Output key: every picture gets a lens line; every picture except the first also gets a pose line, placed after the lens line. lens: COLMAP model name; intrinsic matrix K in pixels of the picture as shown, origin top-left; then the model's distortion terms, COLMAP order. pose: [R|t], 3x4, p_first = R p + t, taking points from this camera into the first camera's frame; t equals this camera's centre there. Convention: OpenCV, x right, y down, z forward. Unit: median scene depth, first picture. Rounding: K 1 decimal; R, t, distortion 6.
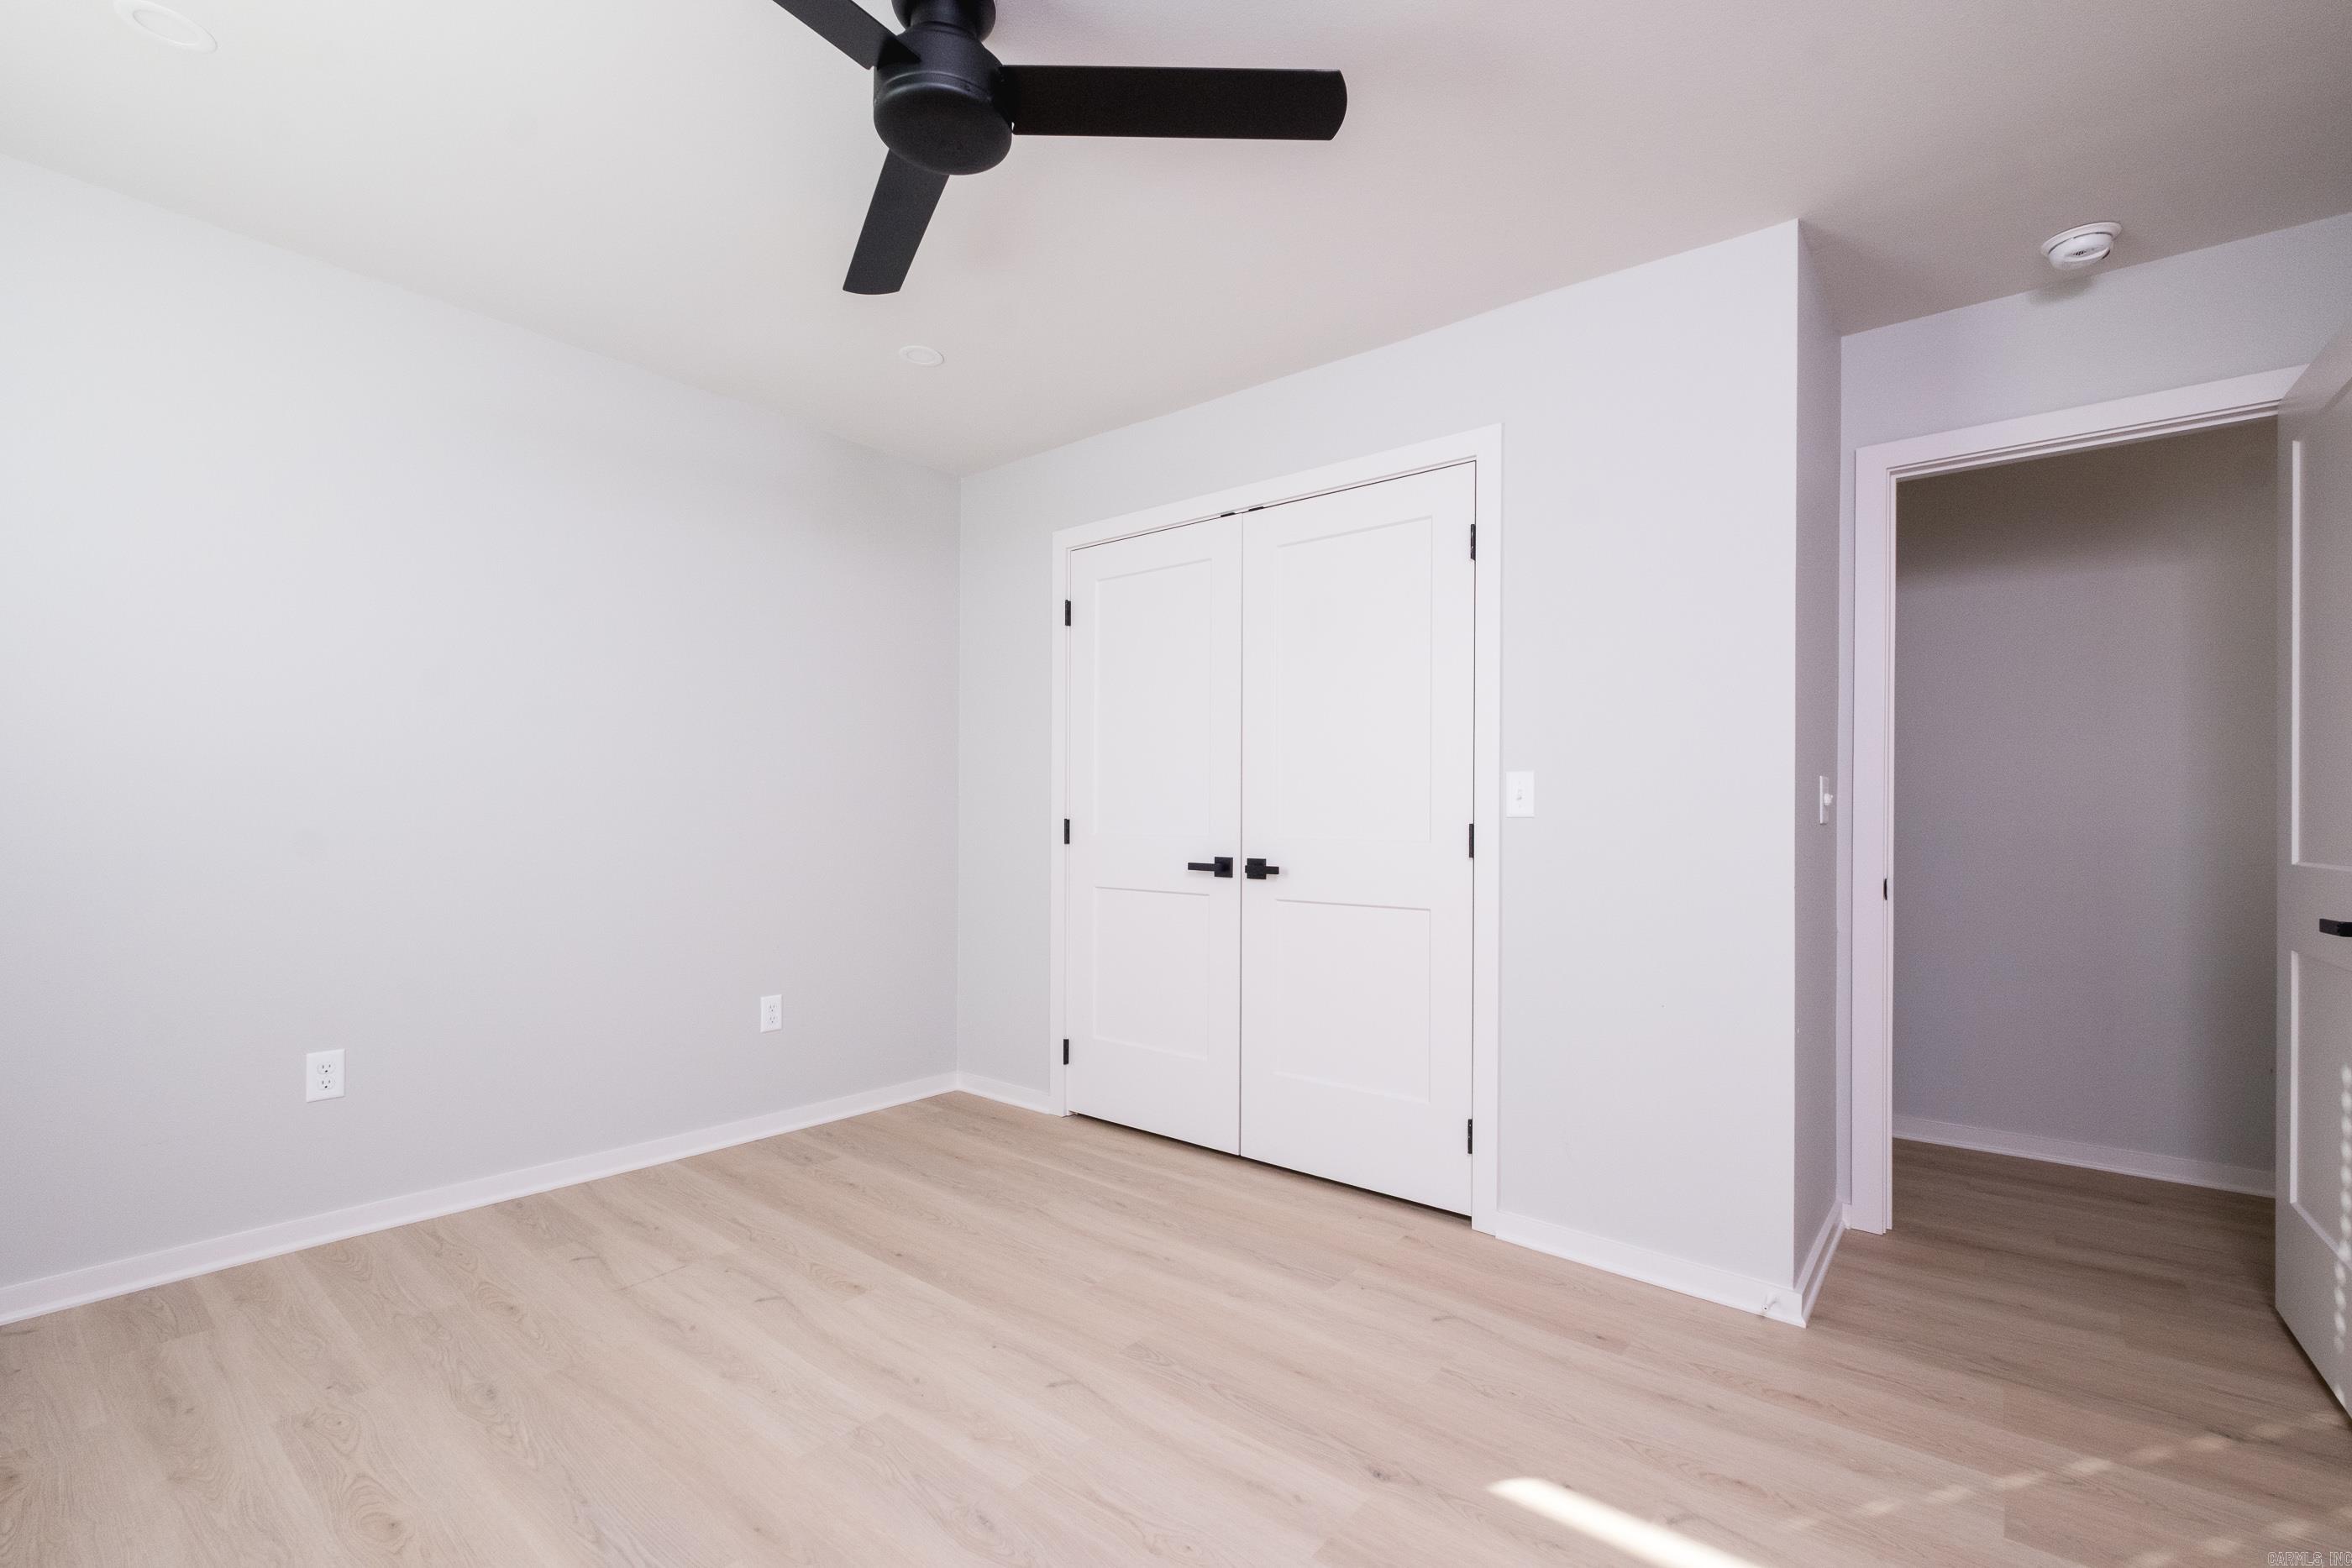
lens RADIAL K [[1017.8, 0, 1179.8], [0, 1017.8, 793.8], [0, 0, 1]] dist [0.001368, -0.000646]
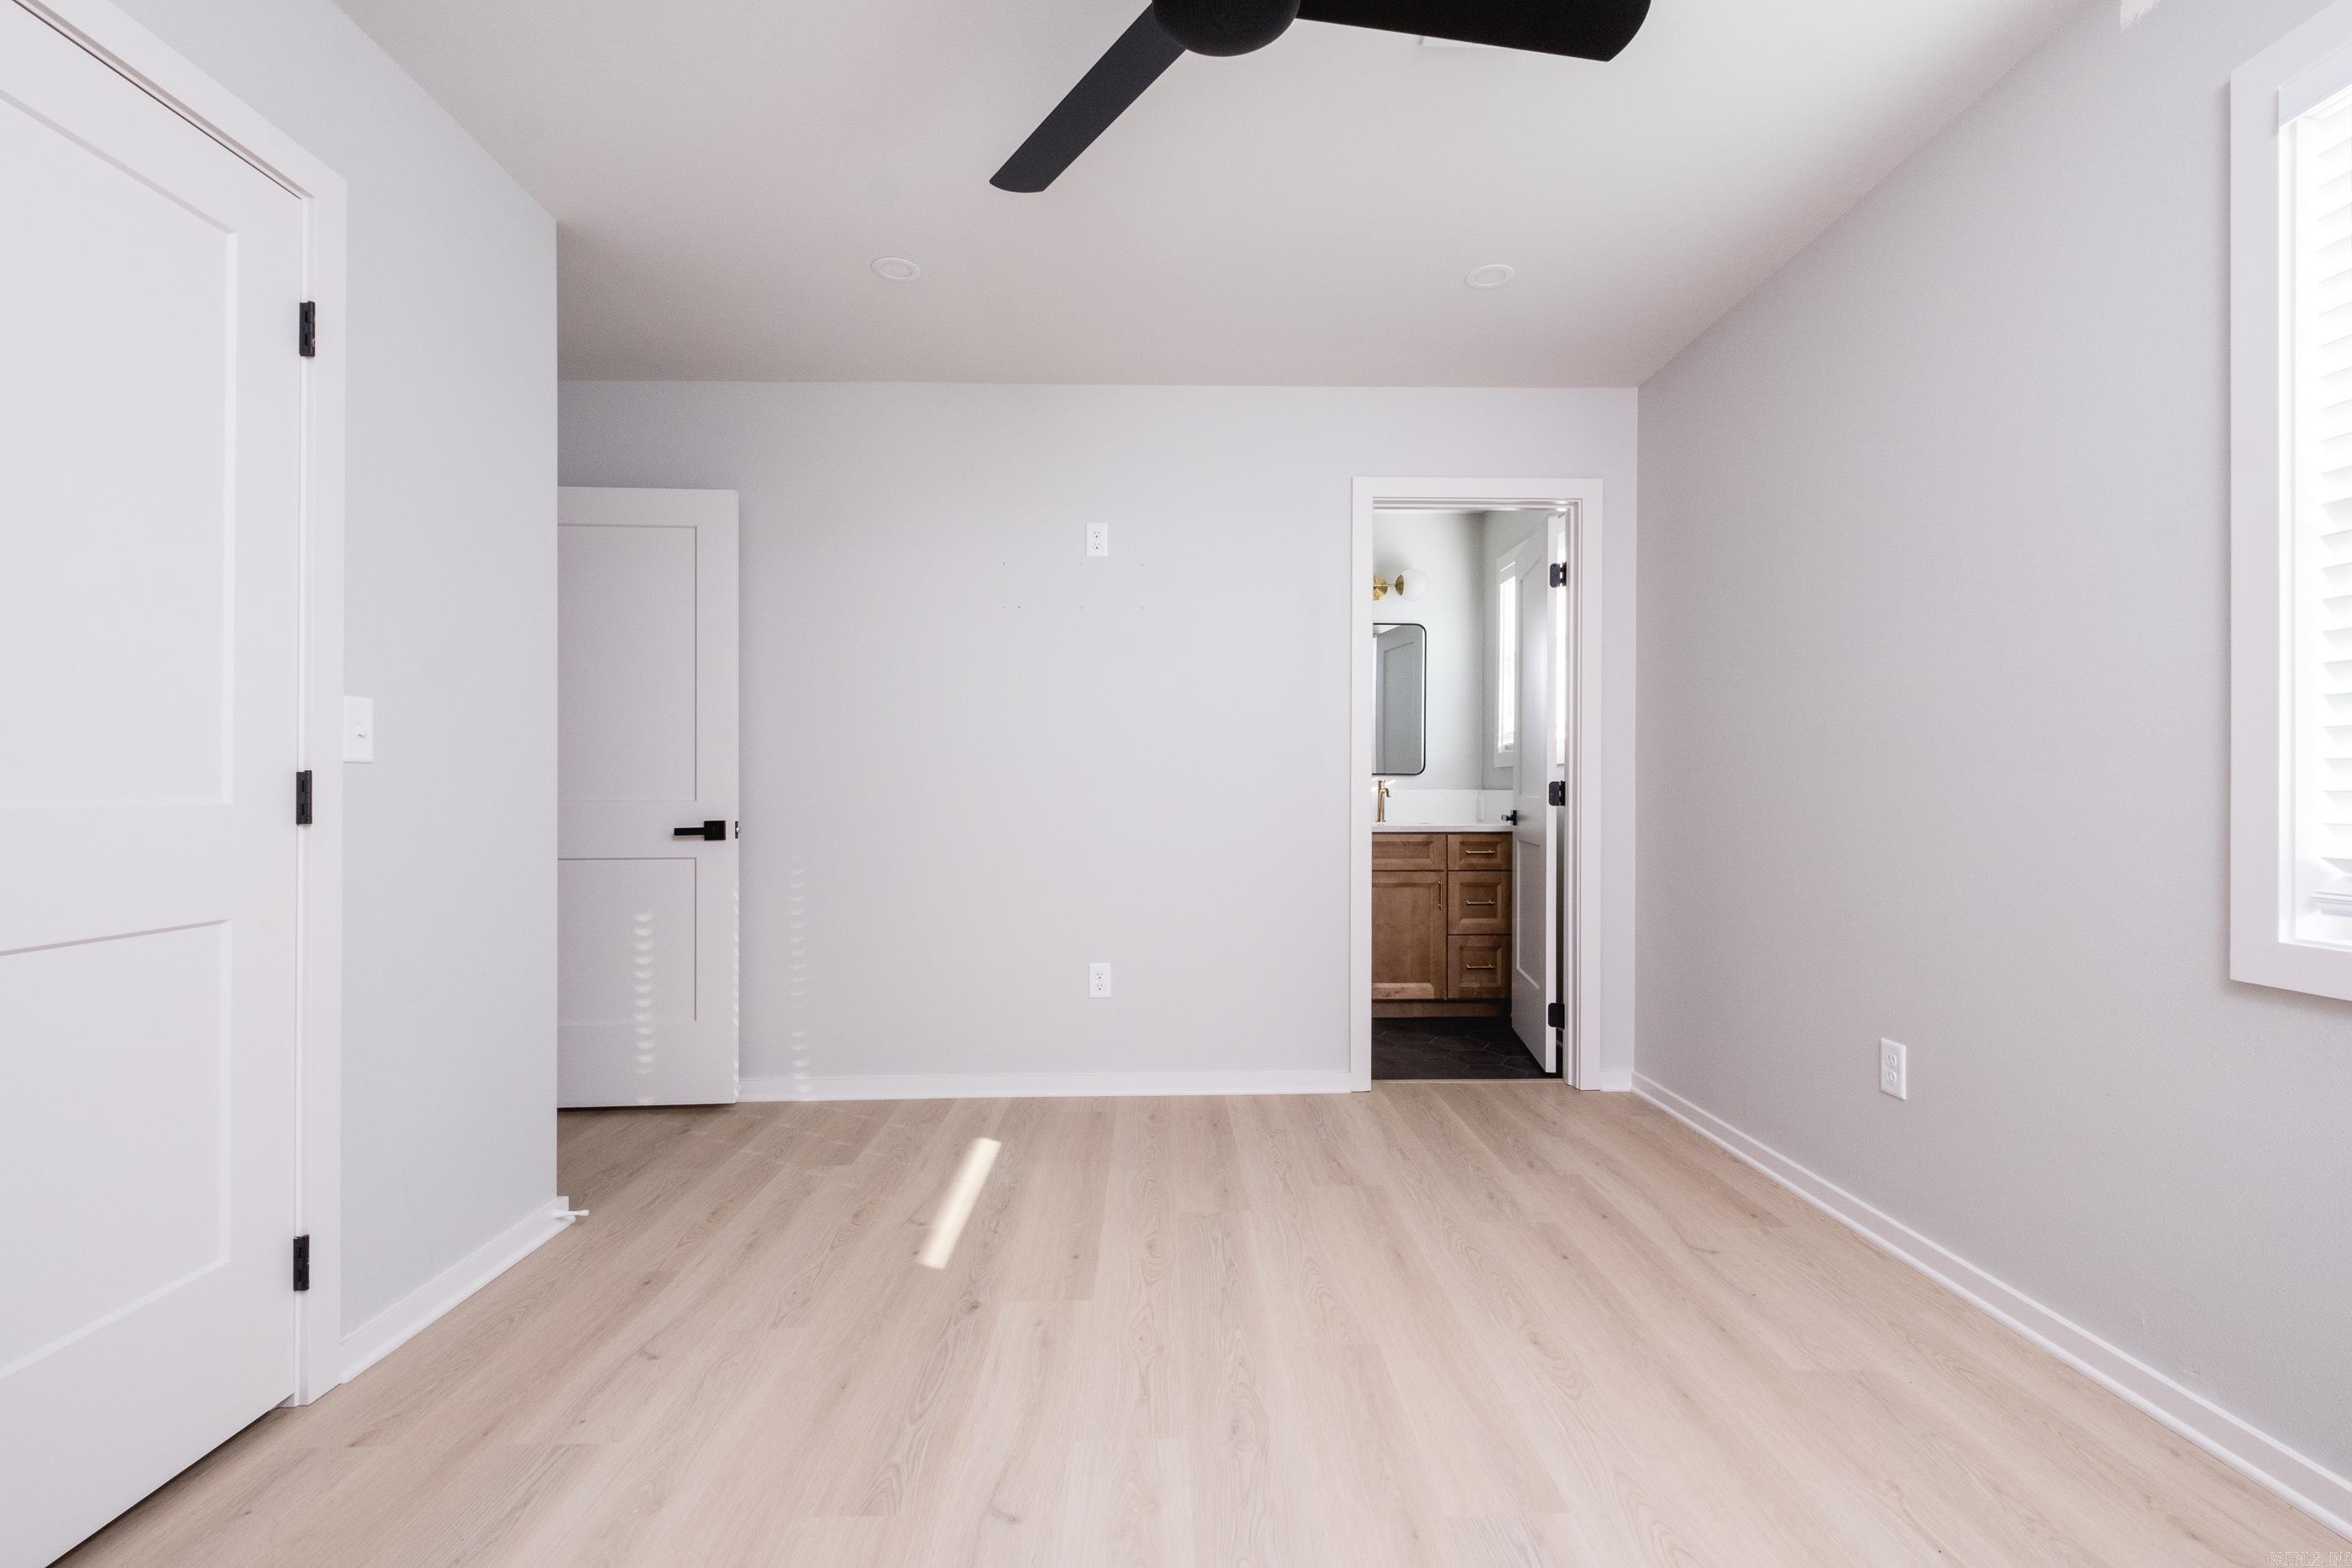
lens RADIAL K [[1017.8, 0, 1179.8], [0, 1017.8, 793.8], [0, 0, 1]] dist [0.001368, -0.000646]
pose [[-0.635032, -0.005366, 0.772467, -0.721128], [-0.005766, 0.999981, 0.002207, 0.050361], [-0.772464, -0.003052, -0.635051, 1.289088]]
